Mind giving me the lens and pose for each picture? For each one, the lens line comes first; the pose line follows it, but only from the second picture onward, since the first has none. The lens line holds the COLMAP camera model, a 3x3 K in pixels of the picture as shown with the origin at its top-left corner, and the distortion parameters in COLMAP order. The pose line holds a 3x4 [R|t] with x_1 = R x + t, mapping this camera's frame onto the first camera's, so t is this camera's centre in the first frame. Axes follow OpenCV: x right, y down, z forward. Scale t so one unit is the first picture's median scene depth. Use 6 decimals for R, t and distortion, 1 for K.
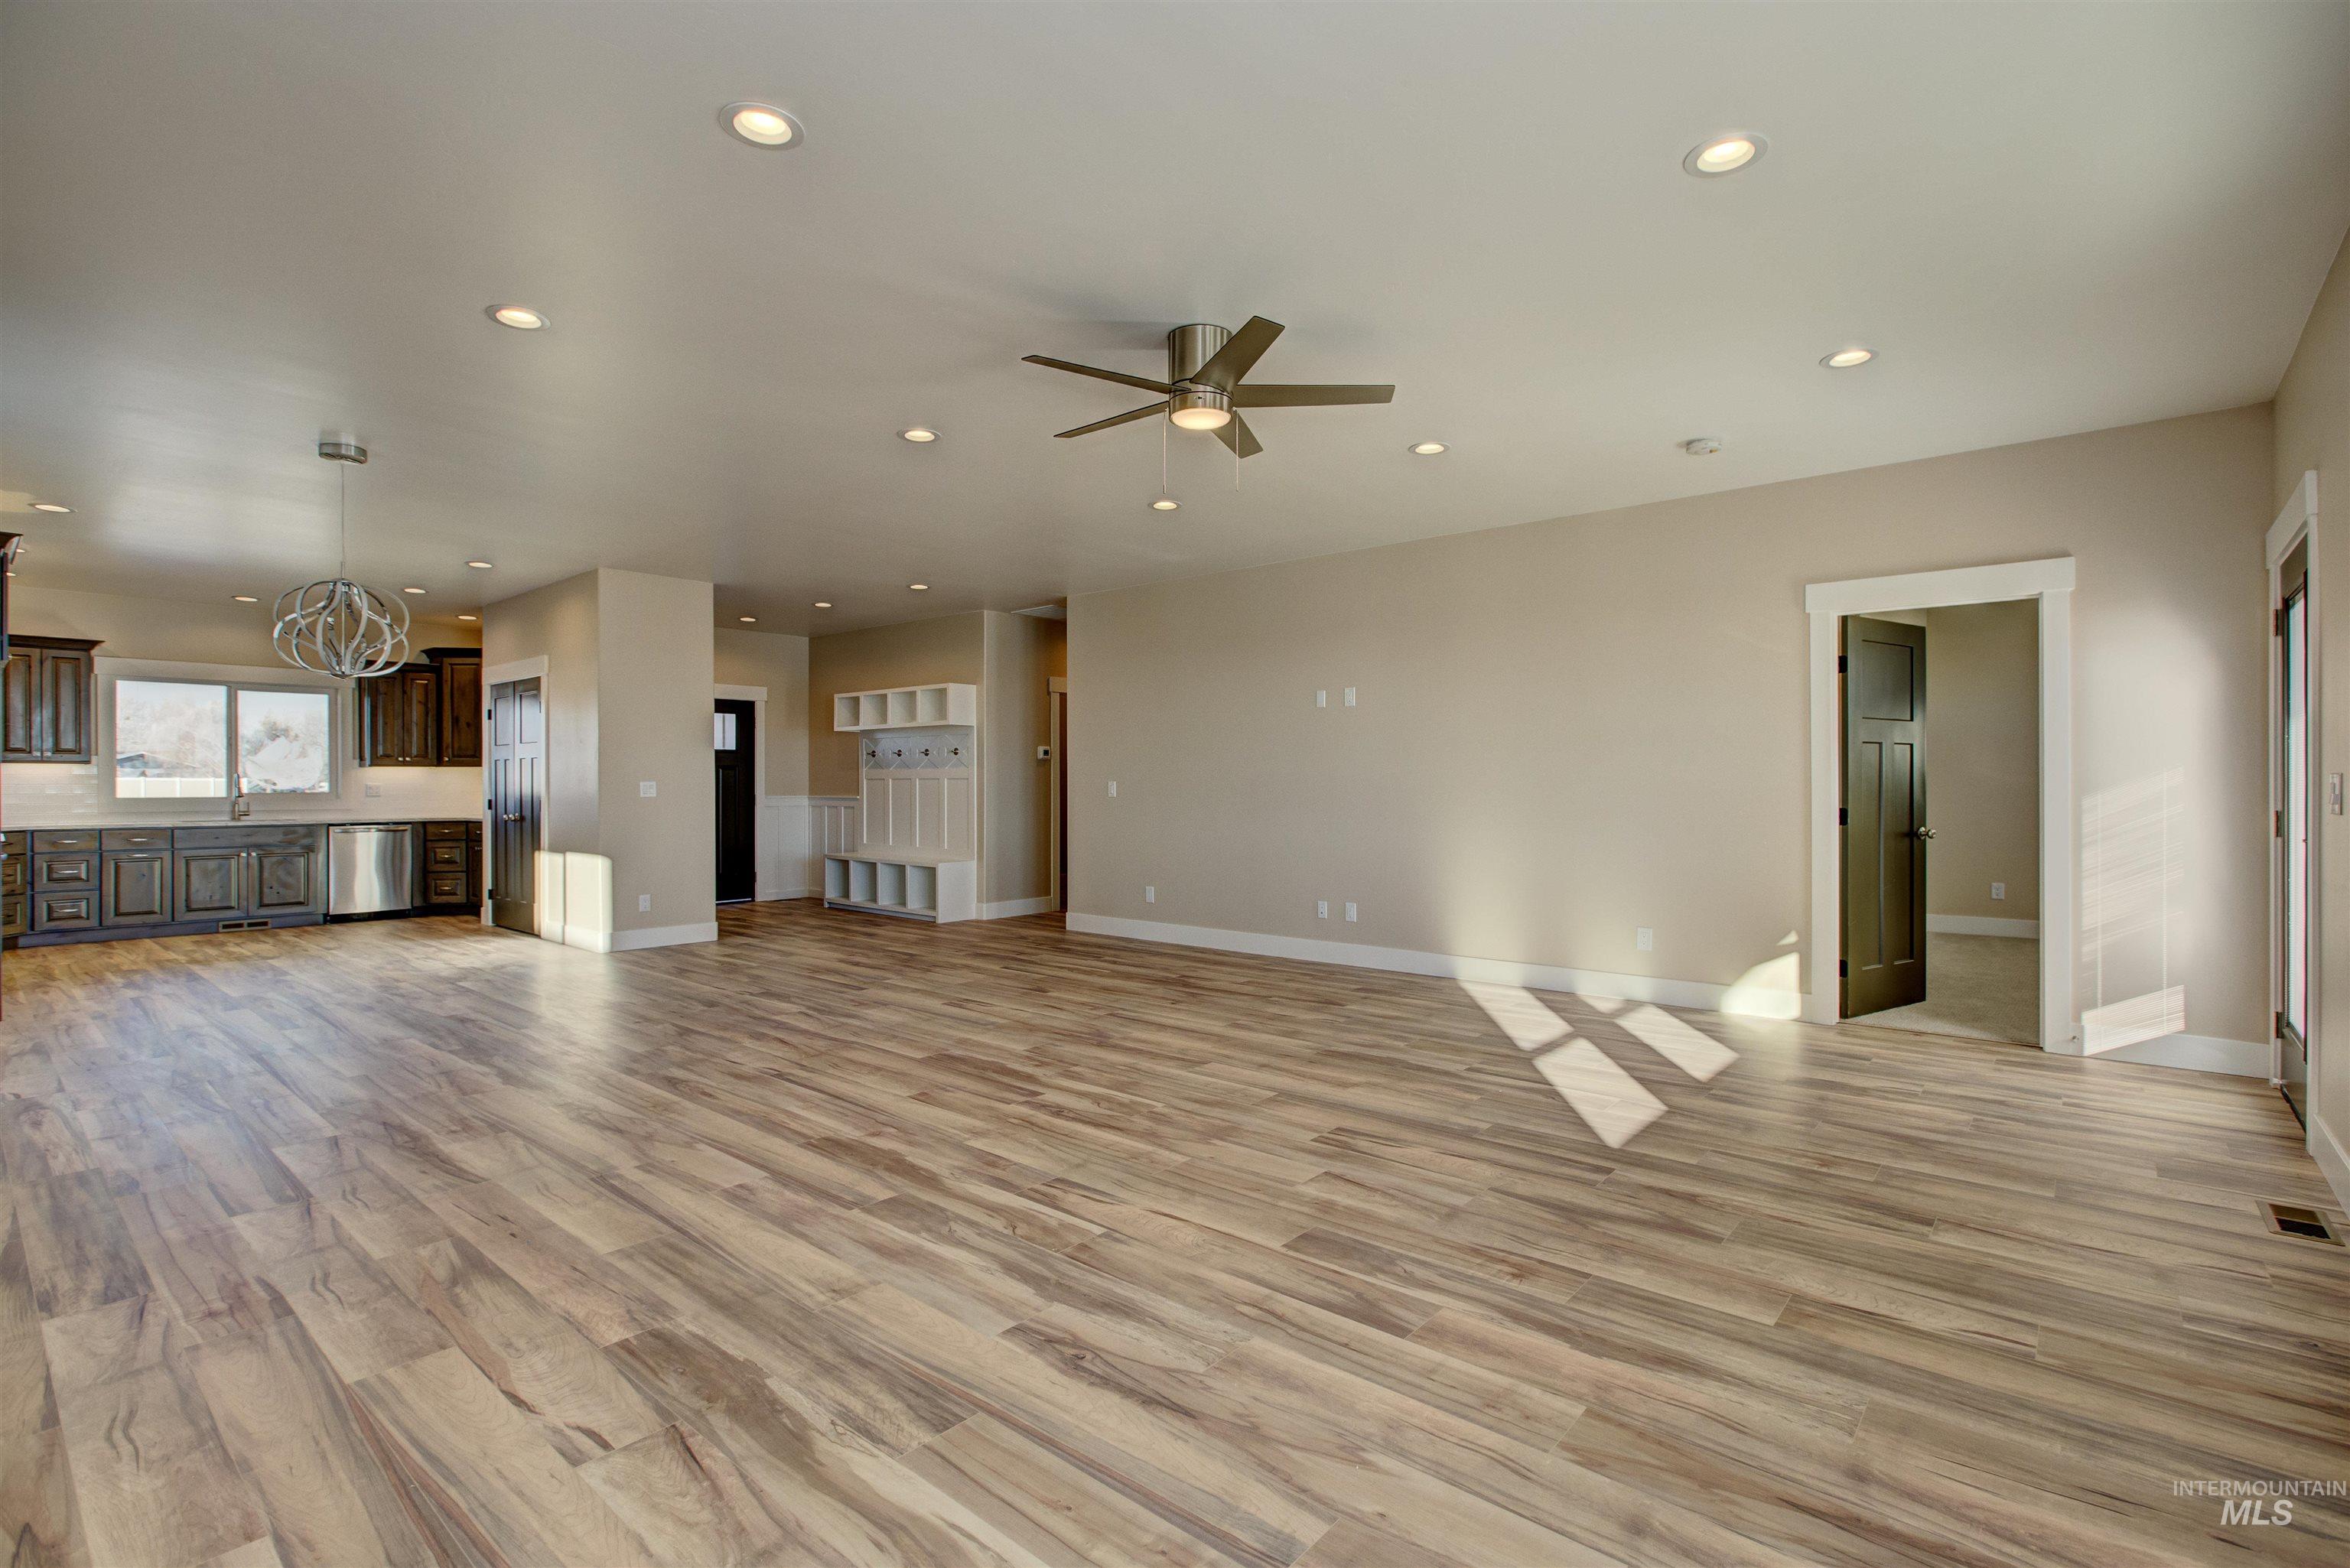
lens RADIAL K [[1090.8, 0, 1192.6], [0, 1090.8, 782.1], [0, 0, 1]] dist [-0.013057, 0.006664]
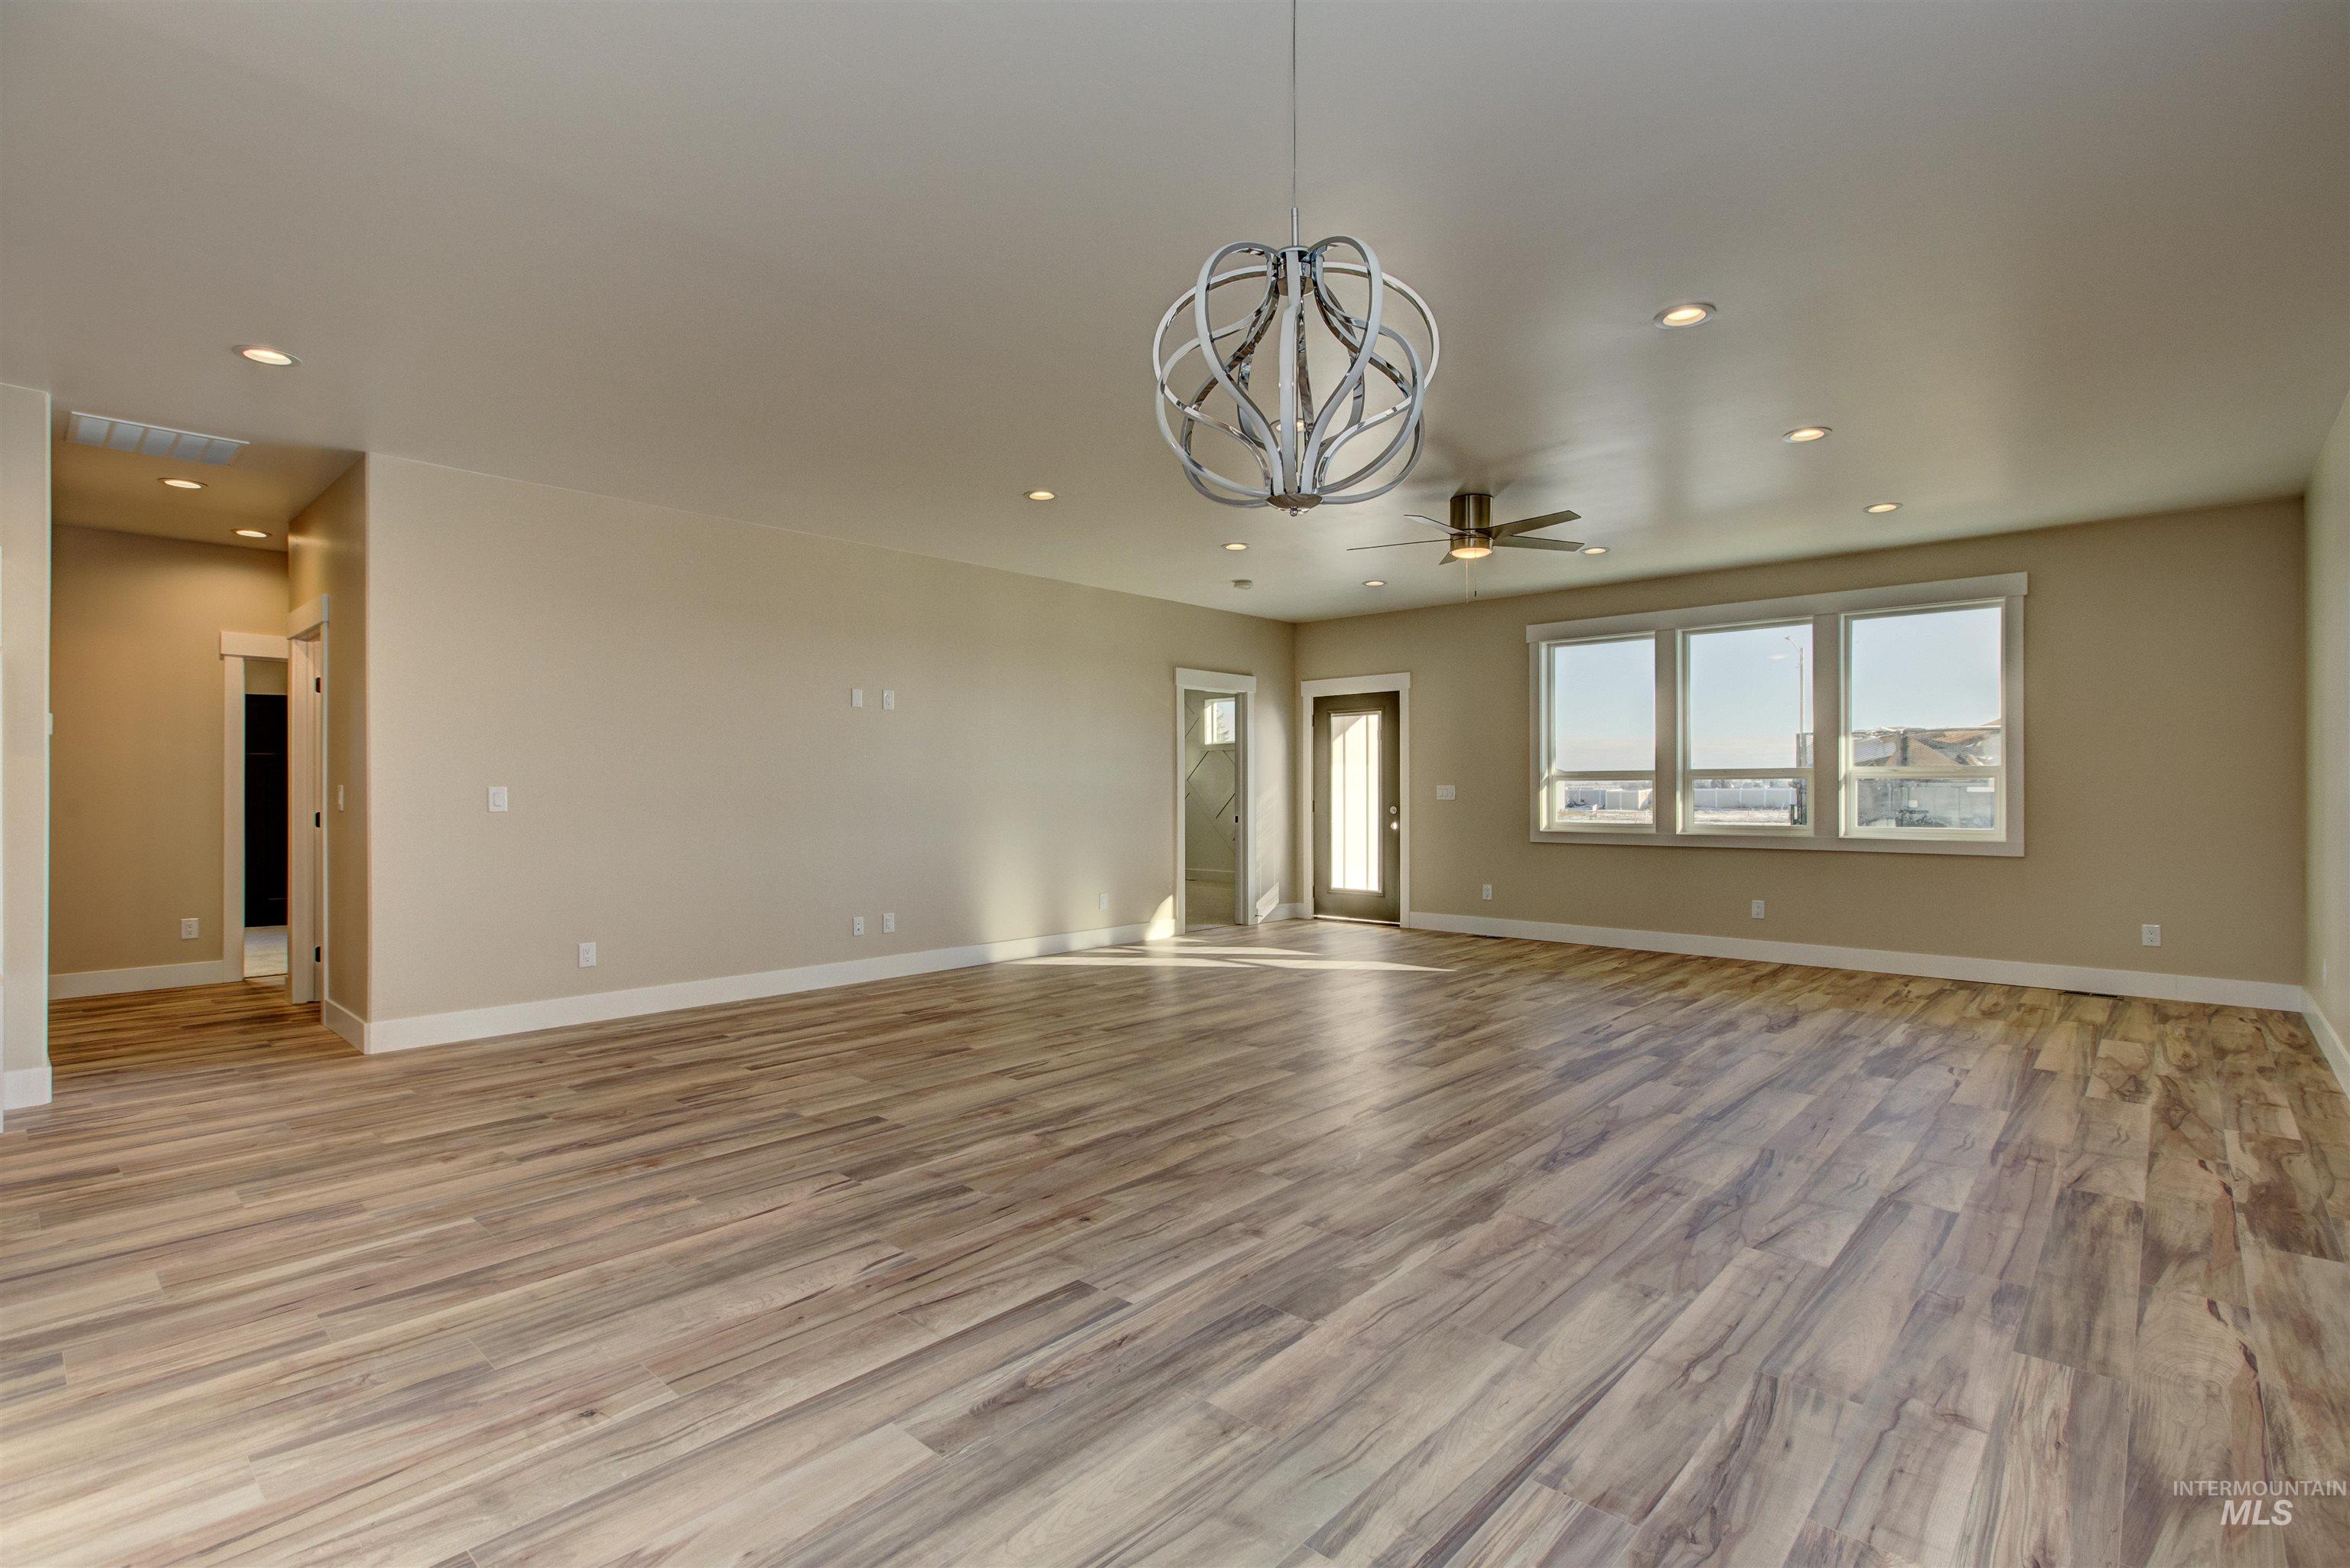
lens RADIAL K [[1090.8, 0, 1168.8], [0, 1090.8, 799.8], [0, 0, 1]] dist [-0.013057, 0.006664]
pose [[0.038349, -0.007429, 0.999237, -1.246288], [0.001432, 0.999972, 0.007380, 0.004193], [-0.999263, 0.001148, 0.038359, 1.099047]]
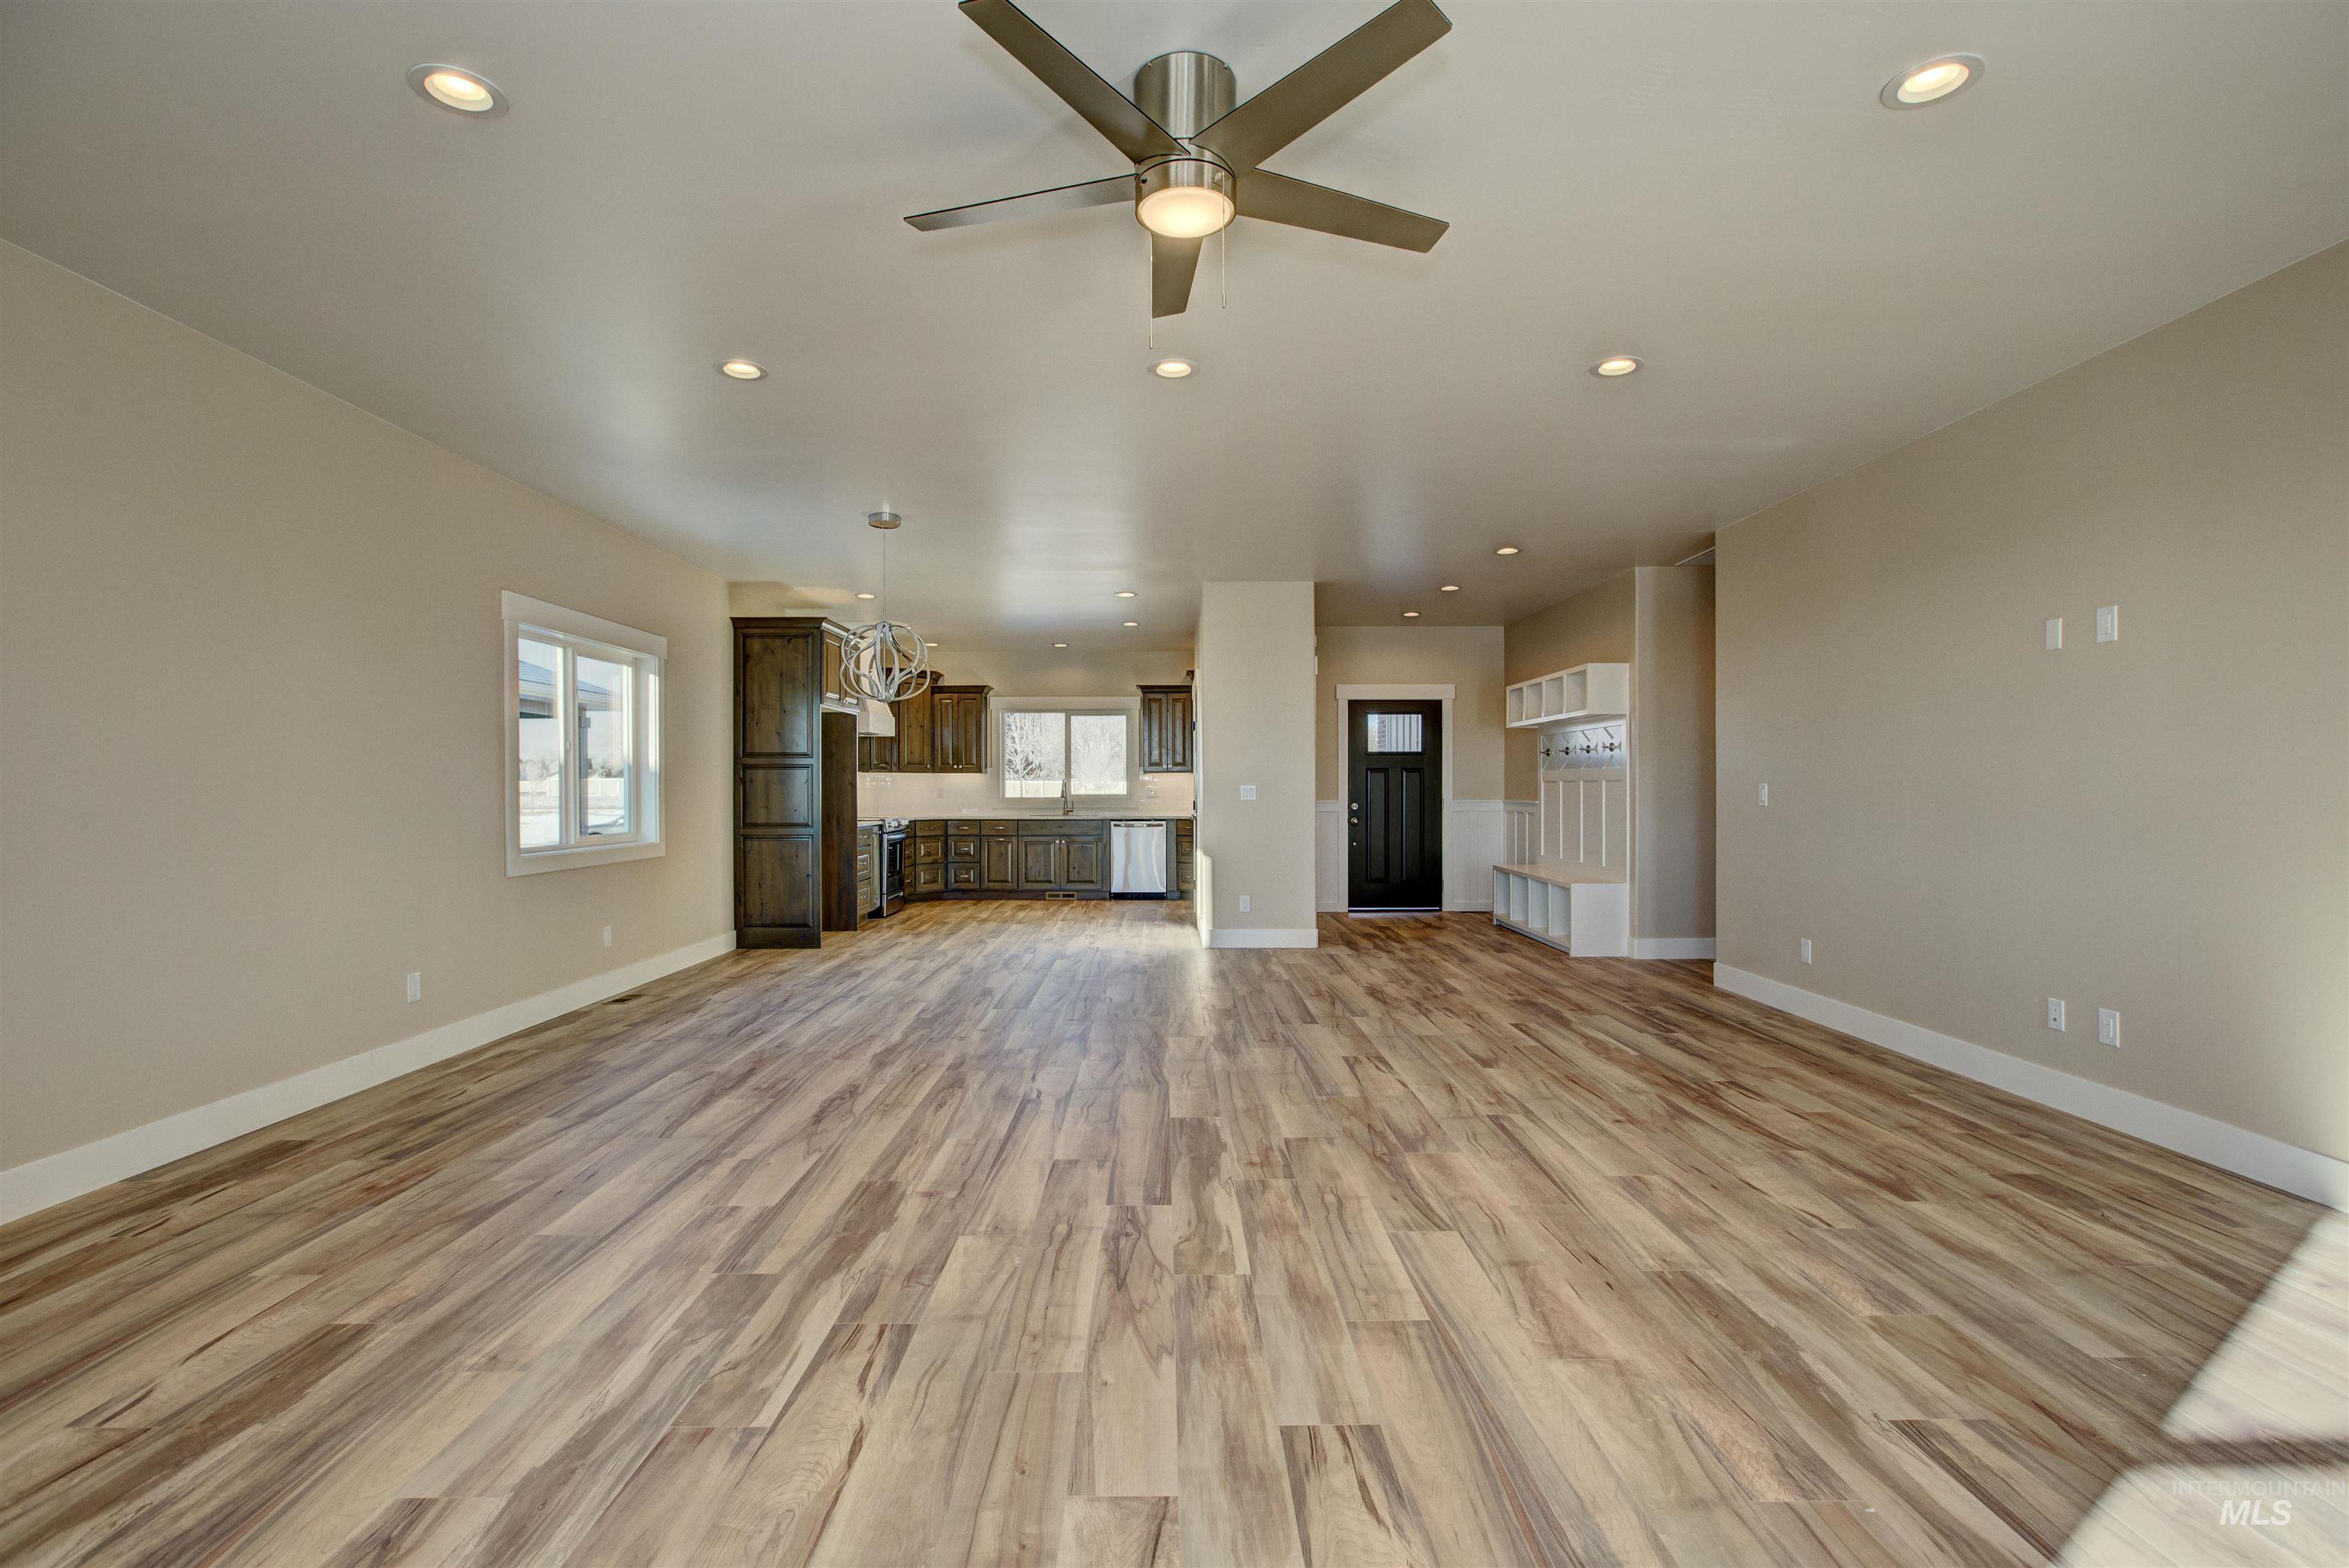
lens RADIAL K [[1090.3, 0, 1155.0], [0, 1090.3, 804.5], [0, 0, 1]] dist [-0.013057, 0.006664]
pose [[0.644681, 0.011840, -0.764360, 0.382546], [0.001919, 0.999852, 0.017106, 0.000225], [0.764449, -0.012495, 0.644563, 0.467273]]
